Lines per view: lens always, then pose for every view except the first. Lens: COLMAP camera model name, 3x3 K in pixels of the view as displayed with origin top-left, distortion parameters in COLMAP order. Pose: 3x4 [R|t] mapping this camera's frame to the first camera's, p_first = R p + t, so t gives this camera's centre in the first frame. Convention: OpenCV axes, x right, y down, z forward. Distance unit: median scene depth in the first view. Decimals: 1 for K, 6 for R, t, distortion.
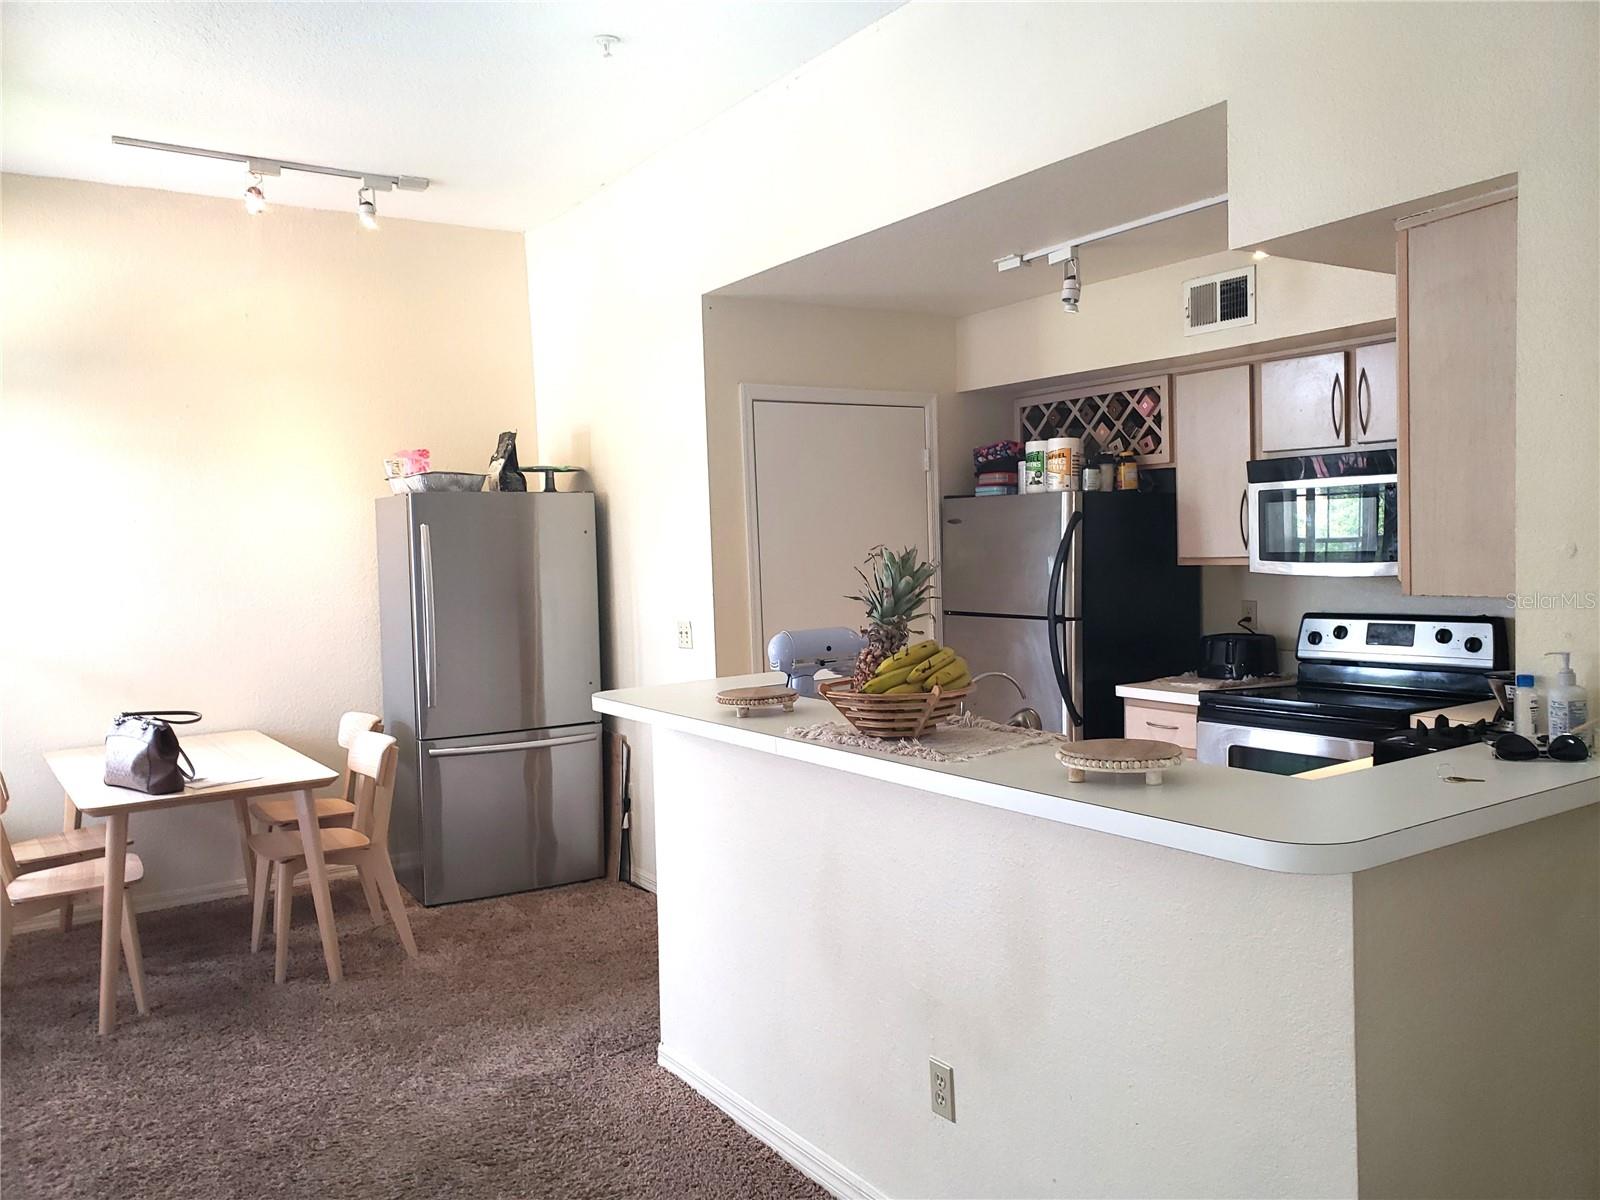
lens RADIAL K [[1251.2, 0, 800.0], [0, 1251.2, 600.0], [0, 0, 1]] dist [0.019907, -0.000674]
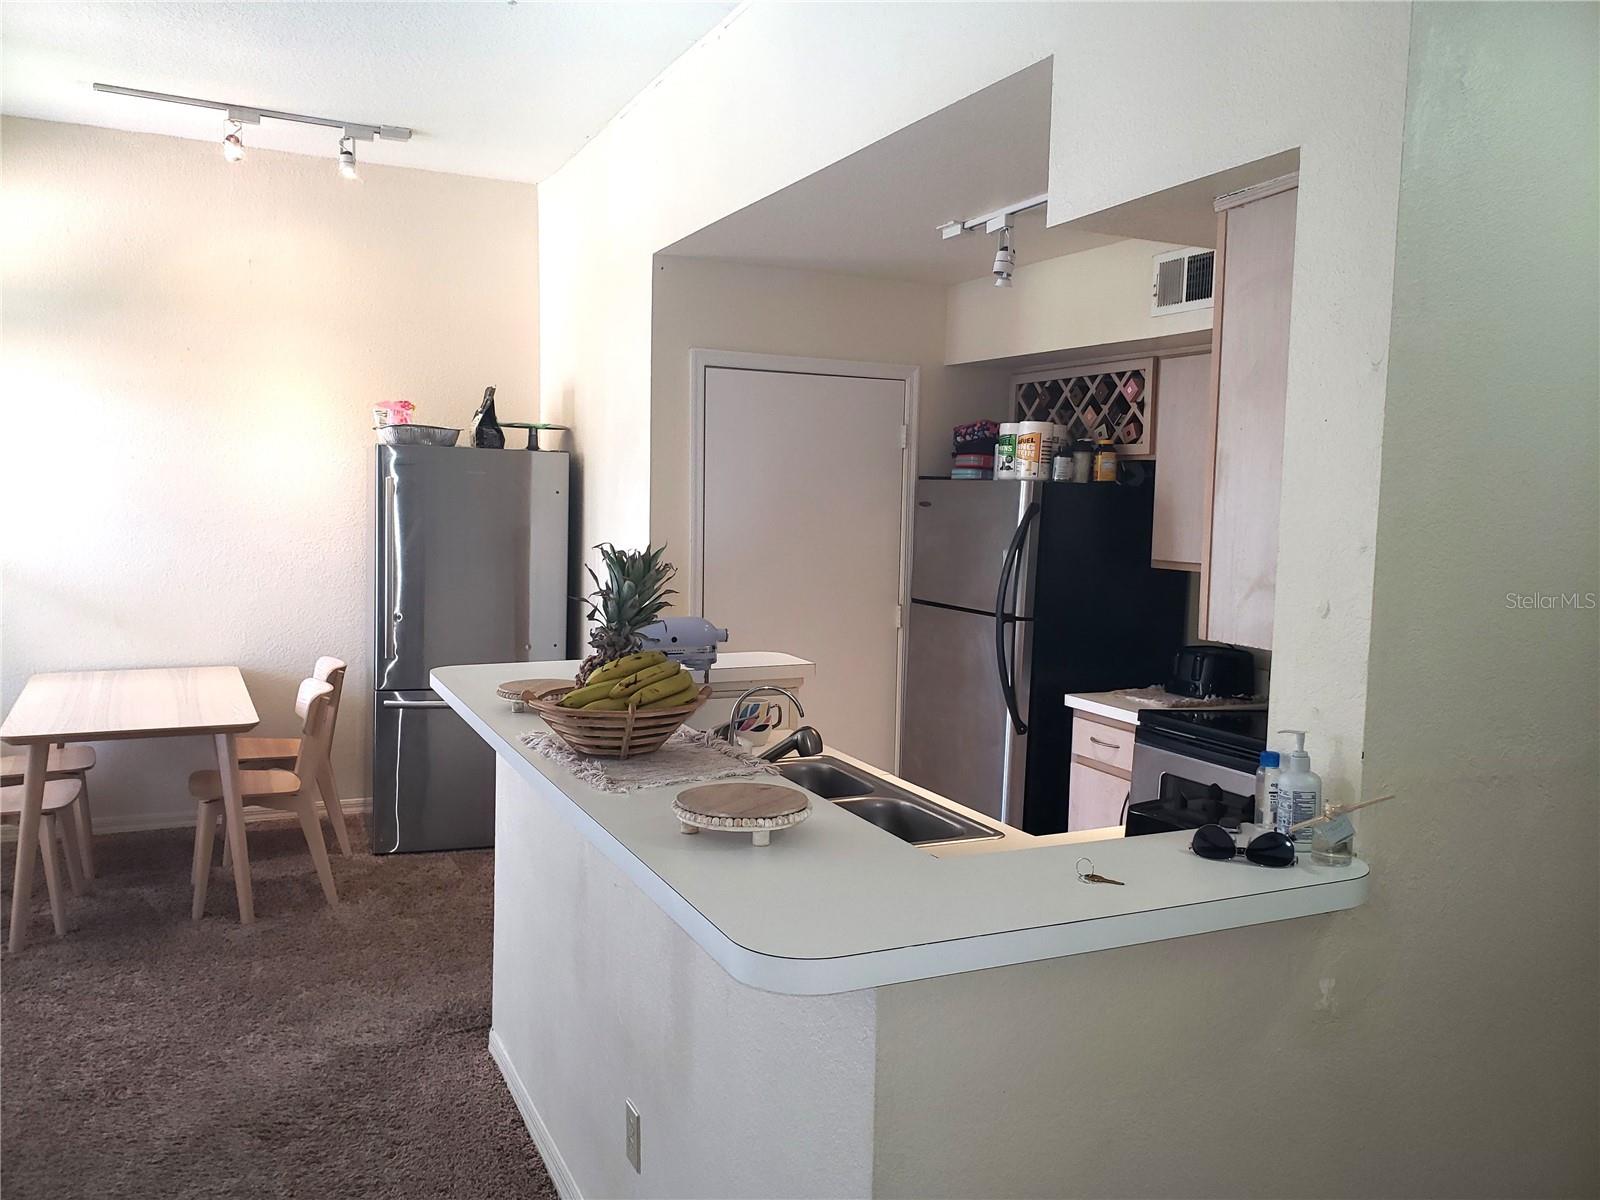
lens RADIAL K [[1247.6, 0, 798.2], [0, 1247.6, 587.7], [0, 0, 1]] dist [0.001164, 0.033395]
pose [[0.986087, 0.068045, -0.151664, 0.186816], [-0.063454, 0.997374, 0.034911, -0.028561], [0.153642, -0.024802, 0.987815, 0.064796]]
